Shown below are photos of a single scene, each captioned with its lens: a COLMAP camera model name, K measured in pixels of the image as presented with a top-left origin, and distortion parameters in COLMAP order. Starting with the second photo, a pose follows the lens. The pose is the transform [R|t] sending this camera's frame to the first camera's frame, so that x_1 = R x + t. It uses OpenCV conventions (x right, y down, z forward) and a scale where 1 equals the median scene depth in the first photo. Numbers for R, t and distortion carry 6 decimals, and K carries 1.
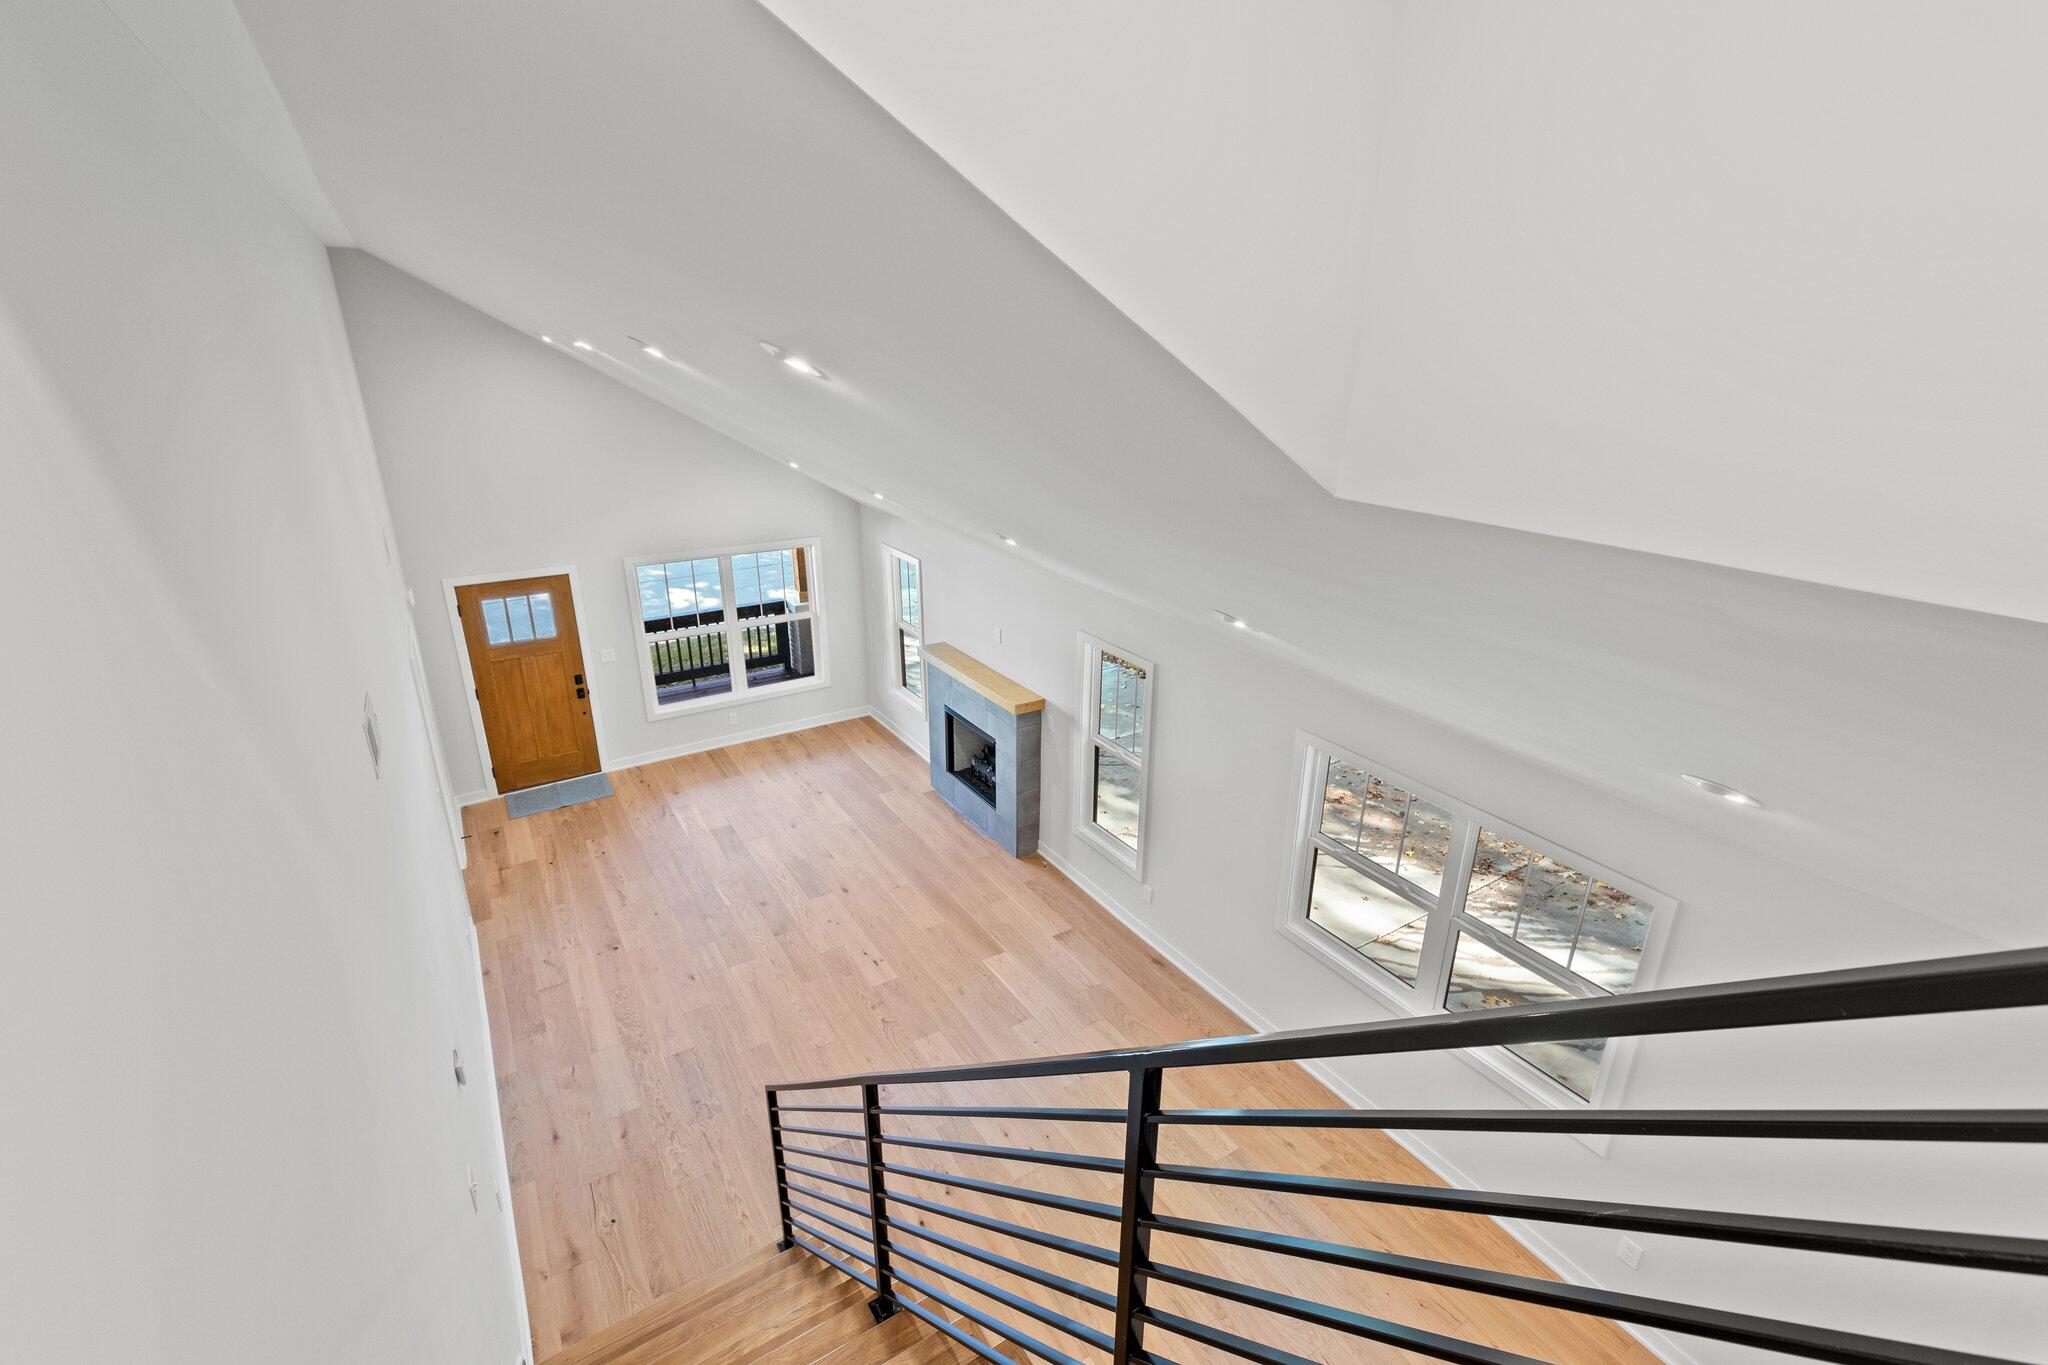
lens RADIAL K [[932.4, 0, 1024.0], [0, 932.4, 682.5], [0, 0, 1]] dist [0.002856, 0.000184]
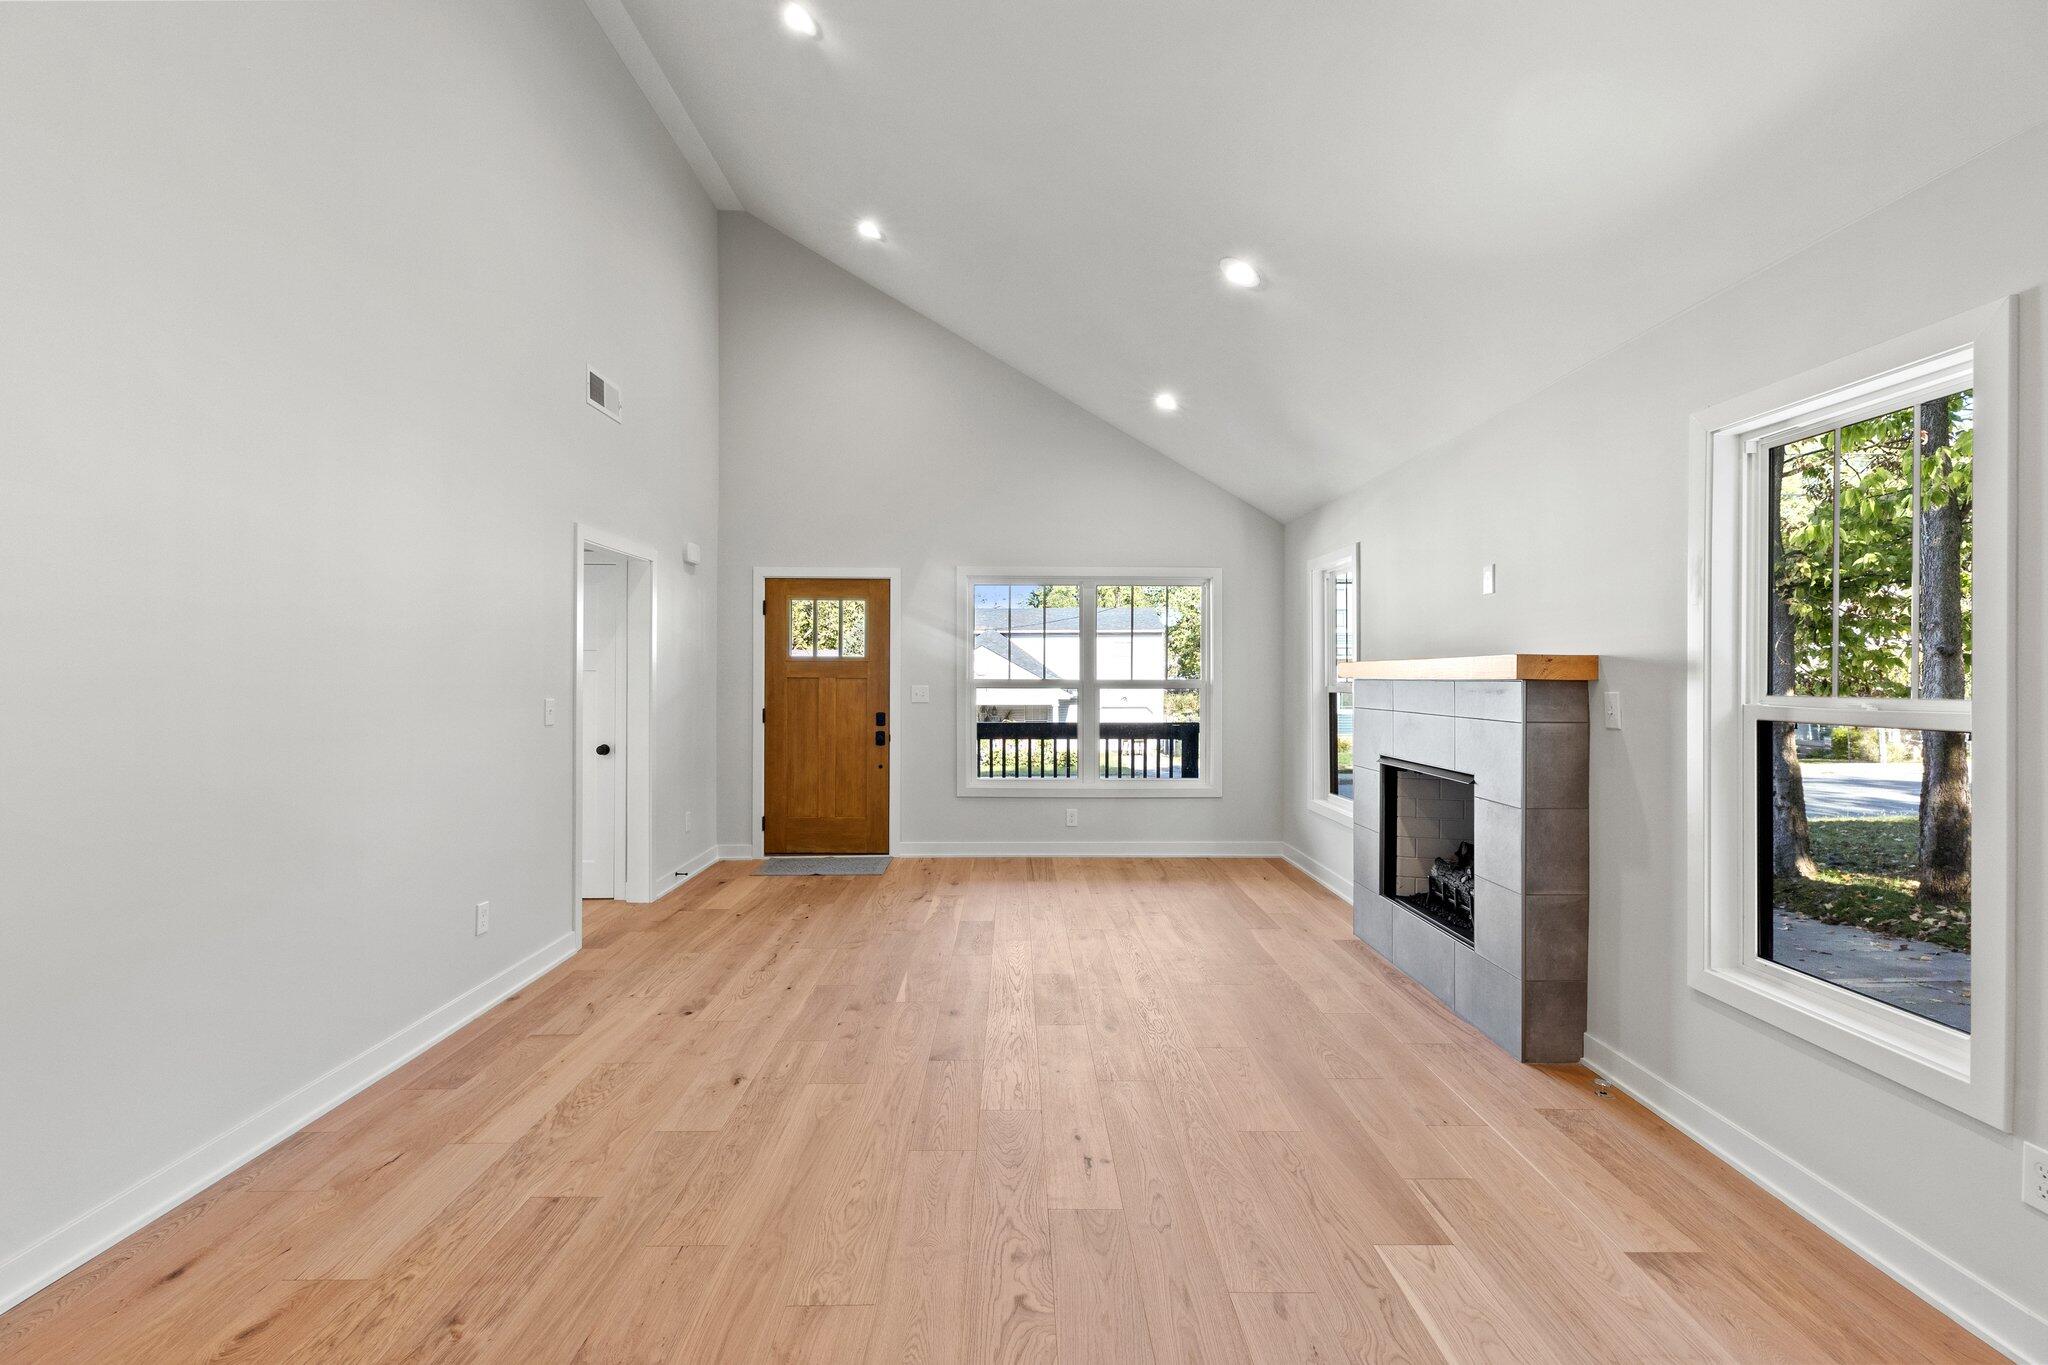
lens RADIAL K [[918.4, 0, 1017.0], [0, 918.4, 682.8], [0, 0, 1]] dist [0.002247, -0.000102]
pose [[0.847882, -0.000175, -0.530186, 0.018442], [-0.184497, 0.937402, -0.295361, 0.194158], [0.497049, 0.348249, 0.794774, 0.508758]]
